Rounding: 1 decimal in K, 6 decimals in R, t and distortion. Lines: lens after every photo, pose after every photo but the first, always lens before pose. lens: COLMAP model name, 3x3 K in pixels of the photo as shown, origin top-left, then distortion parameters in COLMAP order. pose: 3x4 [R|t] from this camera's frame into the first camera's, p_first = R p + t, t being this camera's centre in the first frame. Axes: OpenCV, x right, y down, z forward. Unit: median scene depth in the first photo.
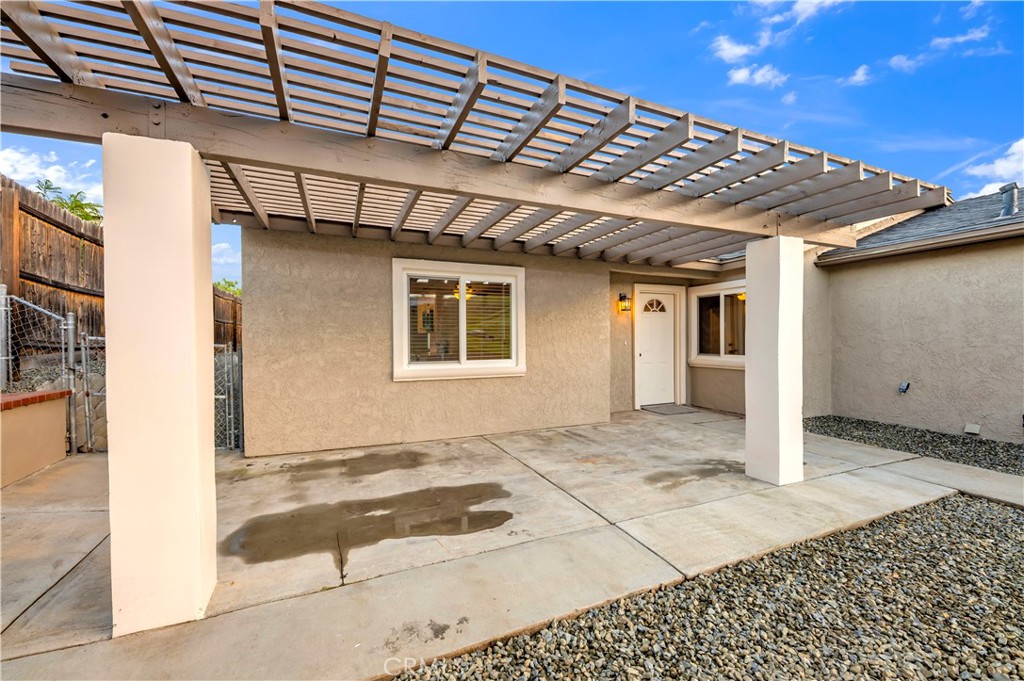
lens RADIAL K [[409.6, 0, 514.4], [0, 409.6, 342.5], [0, 0, 1]] dist [0.003924, -0.000465]
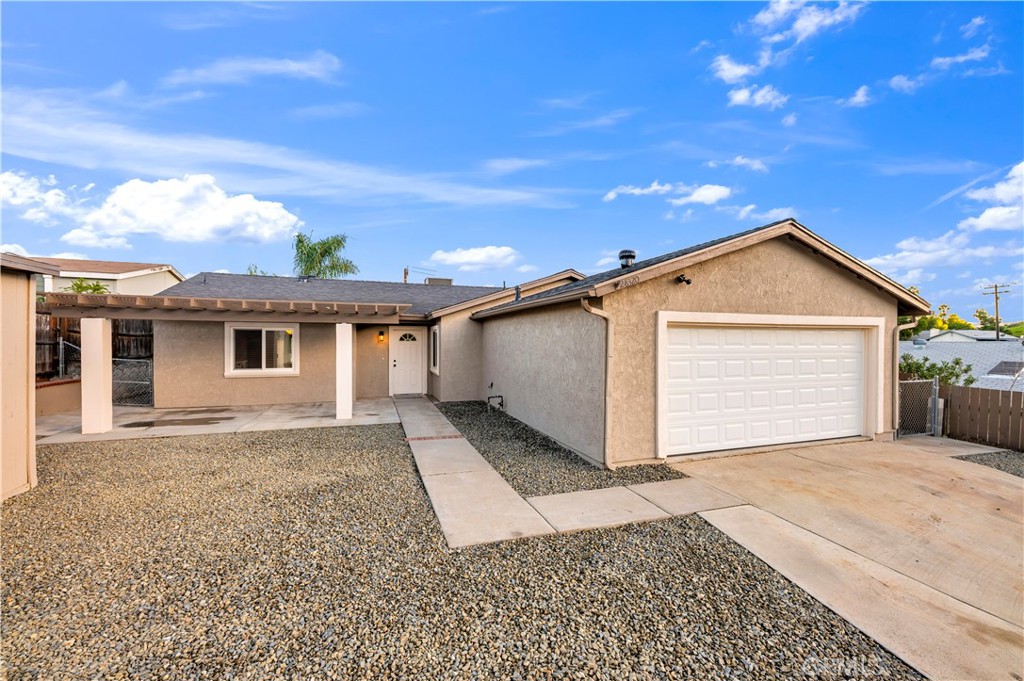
lens RADIAL K [[409.6, 0, 514.4], [0, 409.6, 342.5], [0, 0, 1]] dist [0.003924, -0.000465]
pose [[0.997509, 0.010418, -0.069762, 1.337021], [-0.010555, 0.999943, -0.001596, -0.100801], [0.069741, 0.002329, 0.997562, -1.036561]]
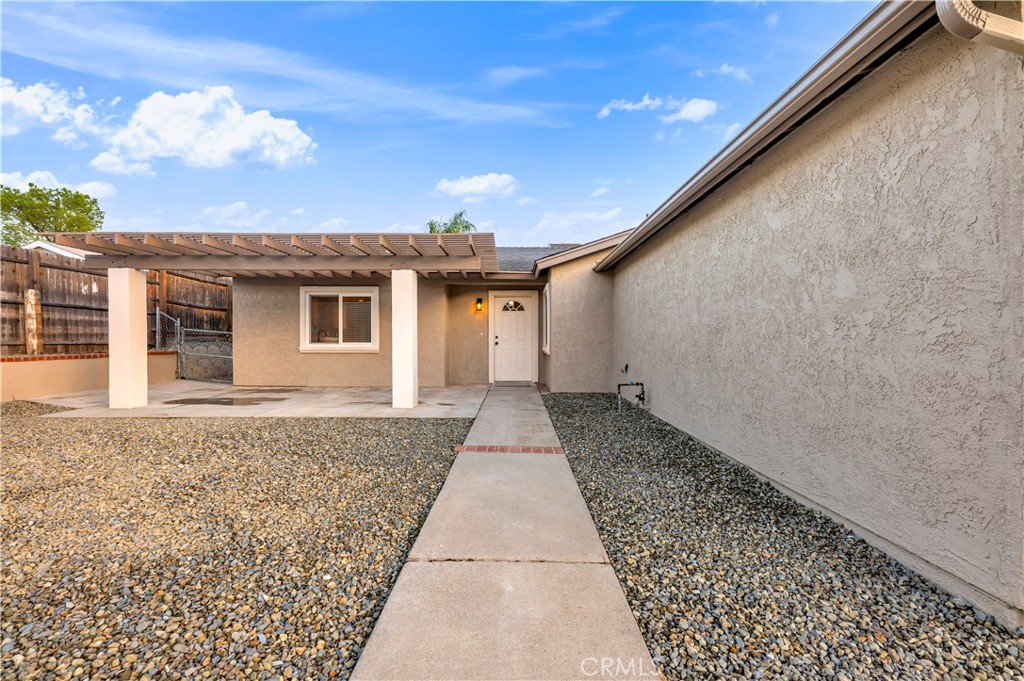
lens RADIAL K [[409.6, 0, 514.4], [0, 409.6, 342.5], [0, 0, 1]] dist [0.003924, -0.000465]
pose [[0.914714, 0.007968, -0.404024, 1.280132], [-0.007982, 0.999967, 0.001651, 0.036476], [0.404023, 0.001714, 0.914747, -0.296825]]
